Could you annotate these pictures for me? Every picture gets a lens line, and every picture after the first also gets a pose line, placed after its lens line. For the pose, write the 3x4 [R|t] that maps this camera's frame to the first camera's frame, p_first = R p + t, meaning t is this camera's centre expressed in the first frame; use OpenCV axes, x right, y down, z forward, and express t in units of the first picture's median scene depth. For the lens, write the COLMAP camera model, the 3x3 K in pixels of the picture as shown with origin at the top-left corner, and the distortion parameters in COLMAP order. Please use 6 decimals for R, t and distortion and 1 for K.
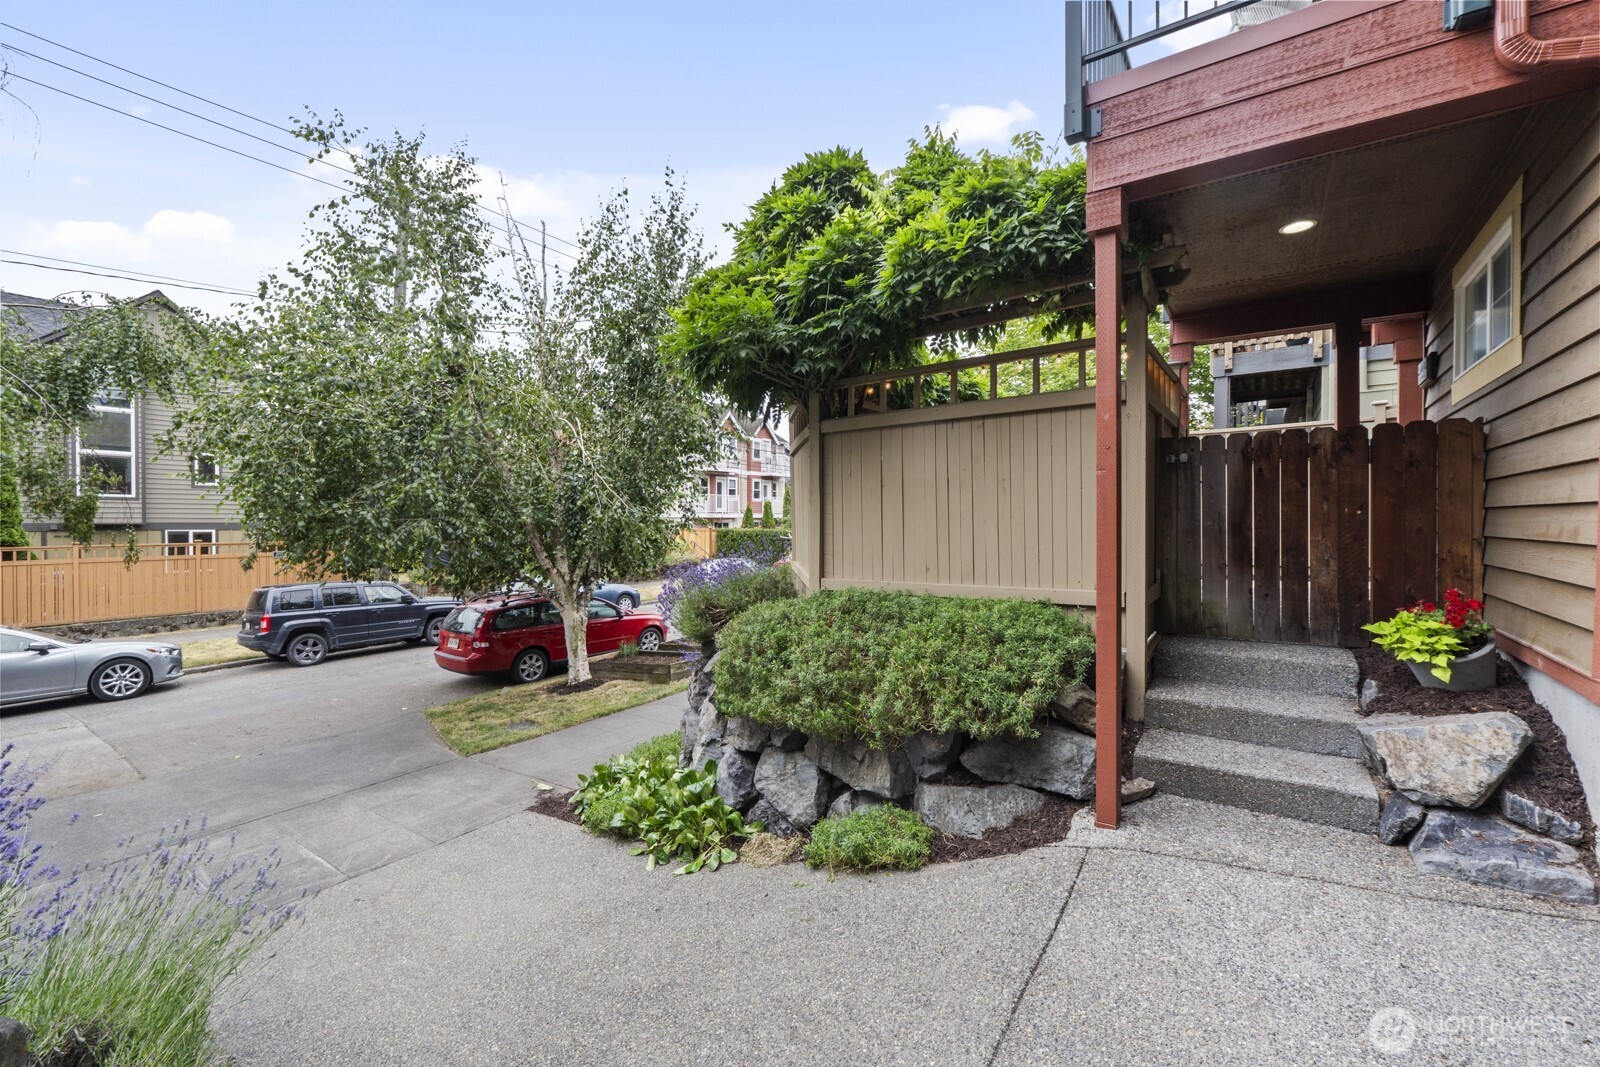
lens RADIAL K [[667.1, 0, 800.5], [0, 667.1, 528.3], [0, 0, 1]] dist [-0.008343, -0.000367]
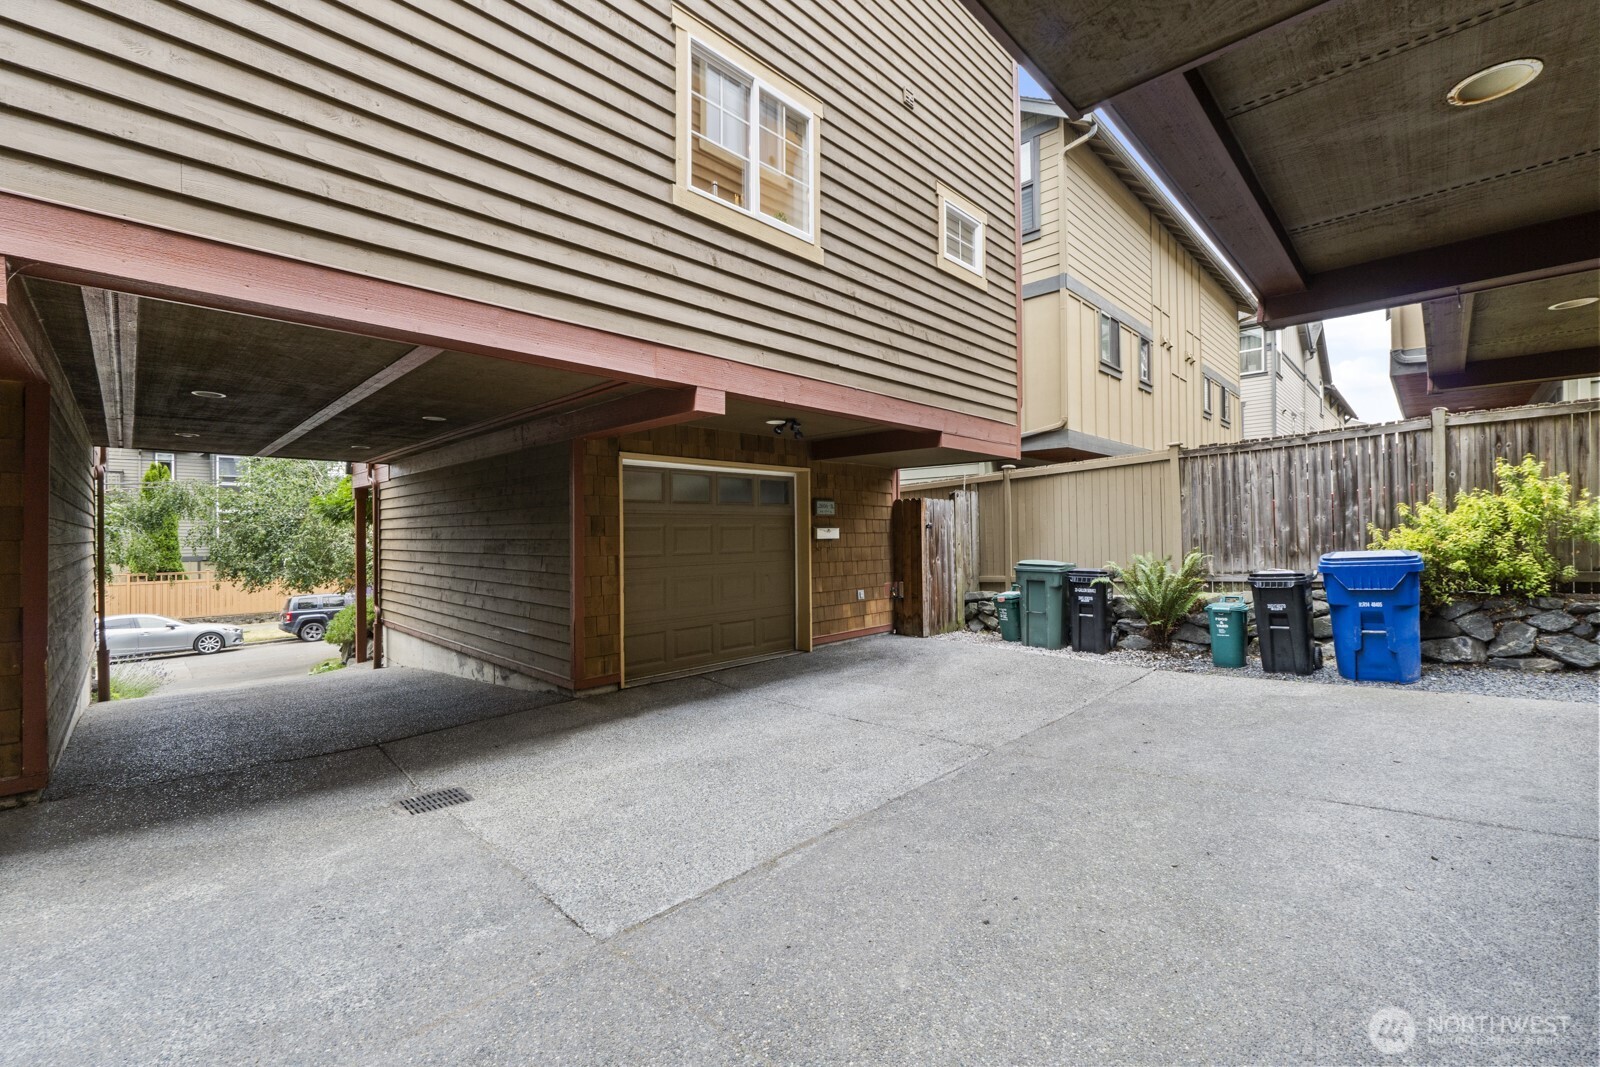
lens RADIAL K [[667.1, 0, 800.0], [0, 667.1, 533.9], [0, 0, 1]] dist [-0.008343, -0.000367]
pose [[0.986547, -0.008282, -0.163267, 0.972278], [0.005841, 0.999864, -0.015428, -0.049166], [0.163373, 0.014267, 0.986461, -0.614699]]
